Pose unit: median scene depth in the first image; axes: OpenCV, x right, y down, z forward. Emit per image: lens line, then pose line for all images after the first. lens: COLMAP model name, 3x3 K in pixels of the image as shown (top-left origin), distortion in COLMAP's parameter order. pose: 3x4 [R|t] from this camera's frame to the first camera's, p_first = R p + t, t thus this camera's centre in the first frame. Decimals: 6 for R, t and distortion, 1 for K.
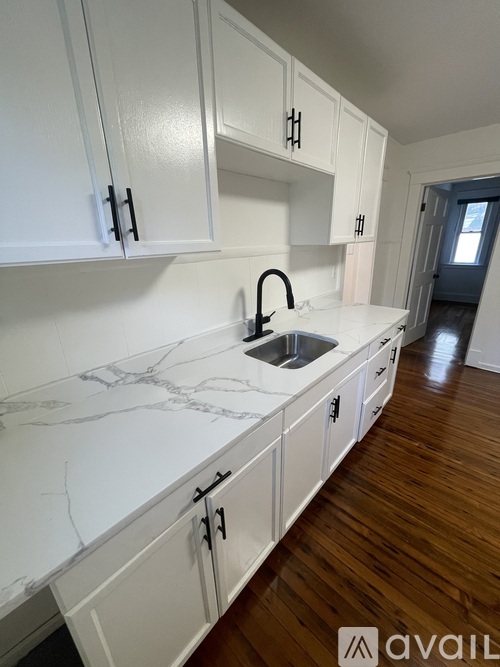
lens RADIAL K [[270.0, 0, 250.0], [0, 270.0, 333.5], [0, 0, 1]] dist [0.000798, -0.000057]
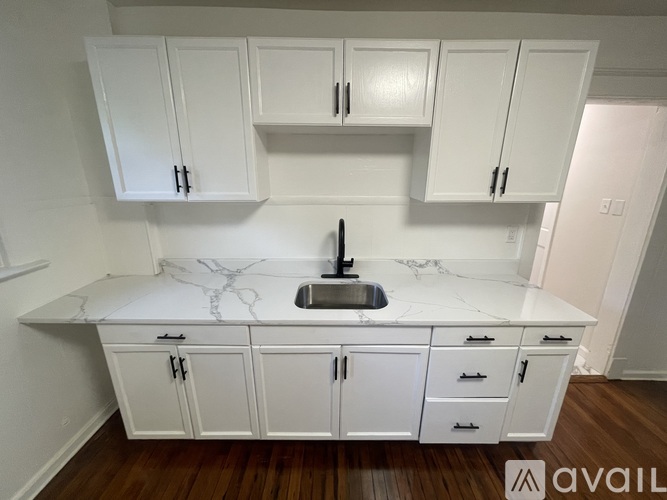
lens RADIAL K [[270.0, 0, 333.5], [0, 270.0, 250.0], [0, 0, 1]] dist [0.000798, -0.000057]
pose [[0.684169, 0.232355, -0.691321, 1.057737], [-0.262279, 0.962864, 0.064056, -0.224759], [0.680531, 0.137494, 0.719703, 0.266335]]
